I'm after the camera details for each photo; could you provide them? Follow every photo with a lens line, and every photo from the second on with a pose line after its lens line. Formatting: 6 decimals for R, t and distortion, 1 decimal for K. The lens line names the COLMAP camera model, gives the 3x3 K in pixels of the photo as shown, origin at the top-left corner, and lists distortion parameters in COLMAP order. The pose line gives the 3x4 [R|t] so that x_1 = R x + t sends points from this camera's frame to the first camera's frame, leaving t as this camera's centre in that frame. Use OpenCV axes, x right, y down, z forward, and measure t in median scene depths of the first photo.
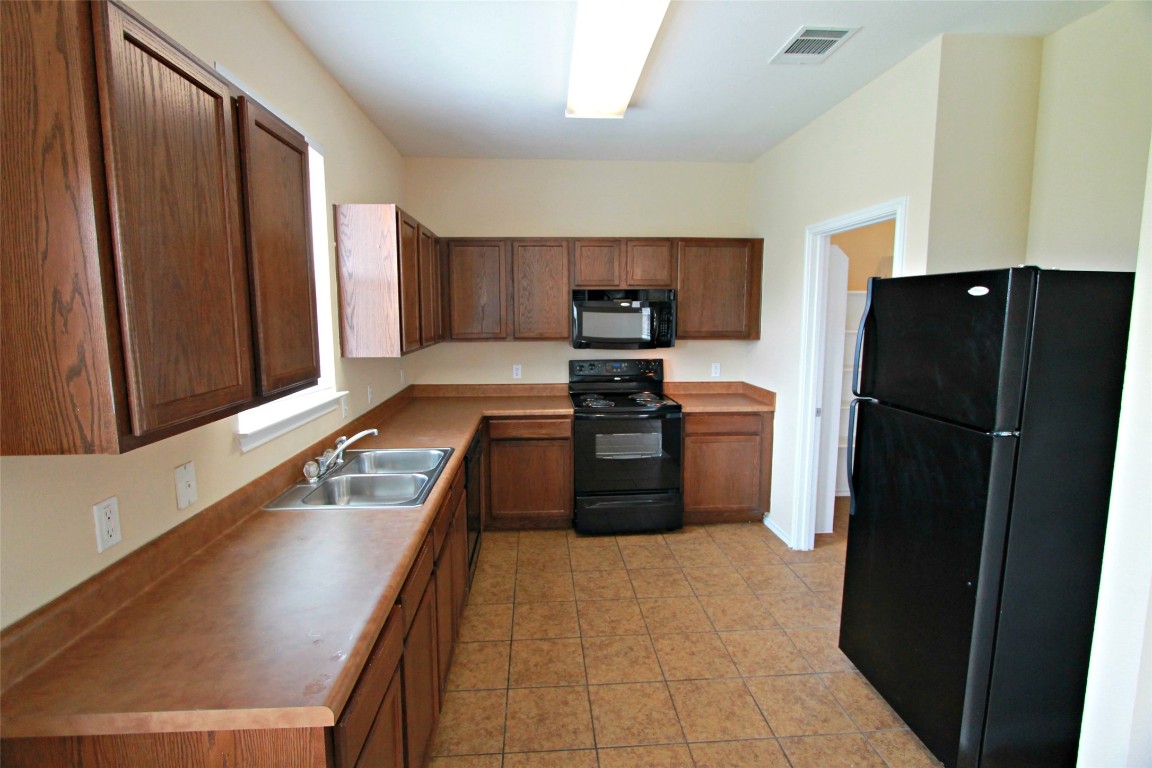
lens RADIAL K [[545.5, 0, 572.7], [0, 545.5, 379.3], [0, 0, 1]] dist [-0.000355, -0.000020]
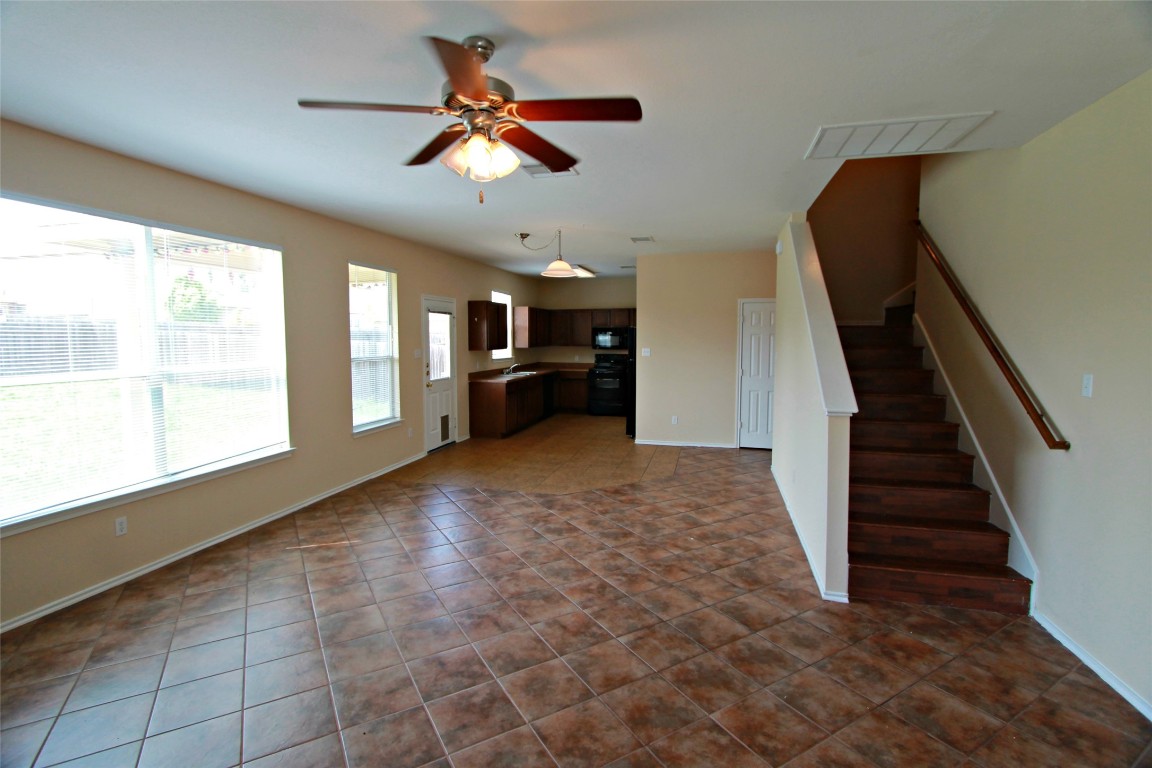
lens RADIAL K [[545.5, 0, 572.7], [0, 545.5, 379.3], [0, 0, 1]] dist [-0.000355, -0.000020]
pose [[0.948089, 0.032926, -0.316296, 1.113802], [-0.045144, 0.998488, -0.031379, 0.265699], [0.314784, 0.044029, 0.948142, -2.318837]]
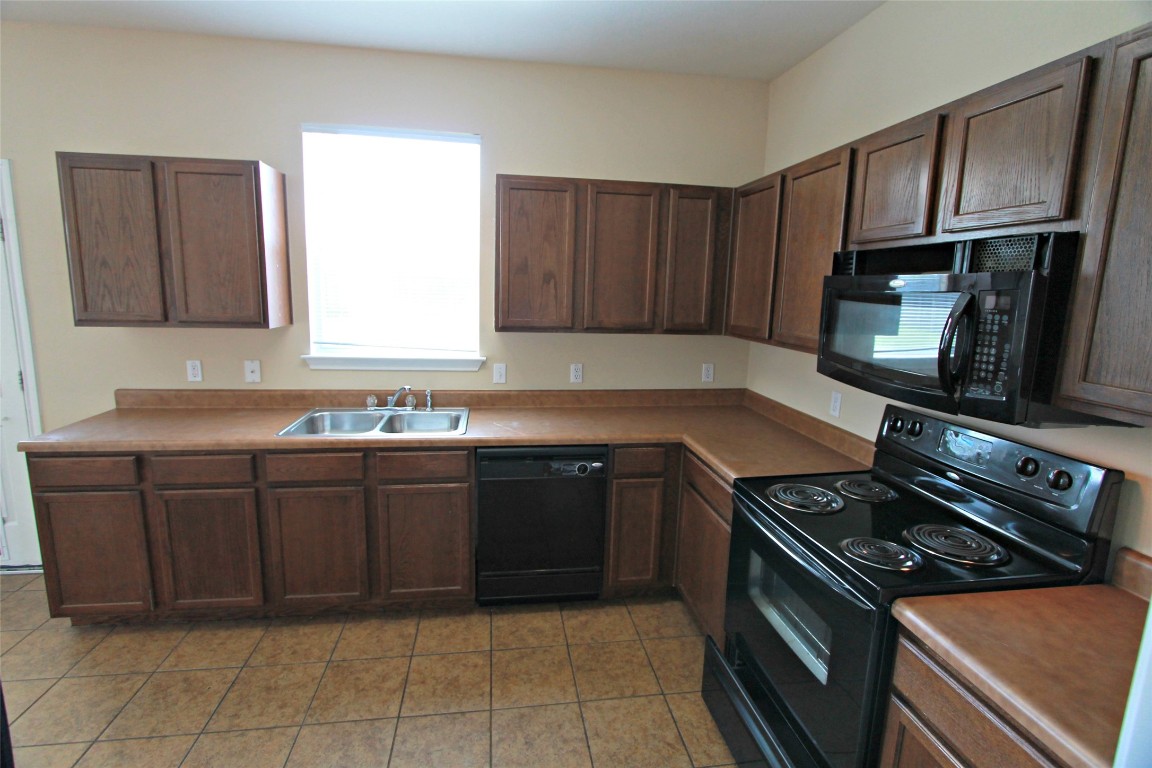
lens RADIAL K [[548.5, 0, 572.8], [0, 548.5, 367.4], [0, 0, 1]] dist [-0.001552, -0.000055]
pose [[0.077995, 0.163163, -0.983511, 0.677664], [-0.153827, 0.976672, 0.149829, -0.149391], [0.985015, 0.139605, 0.101275, 1.050379]]
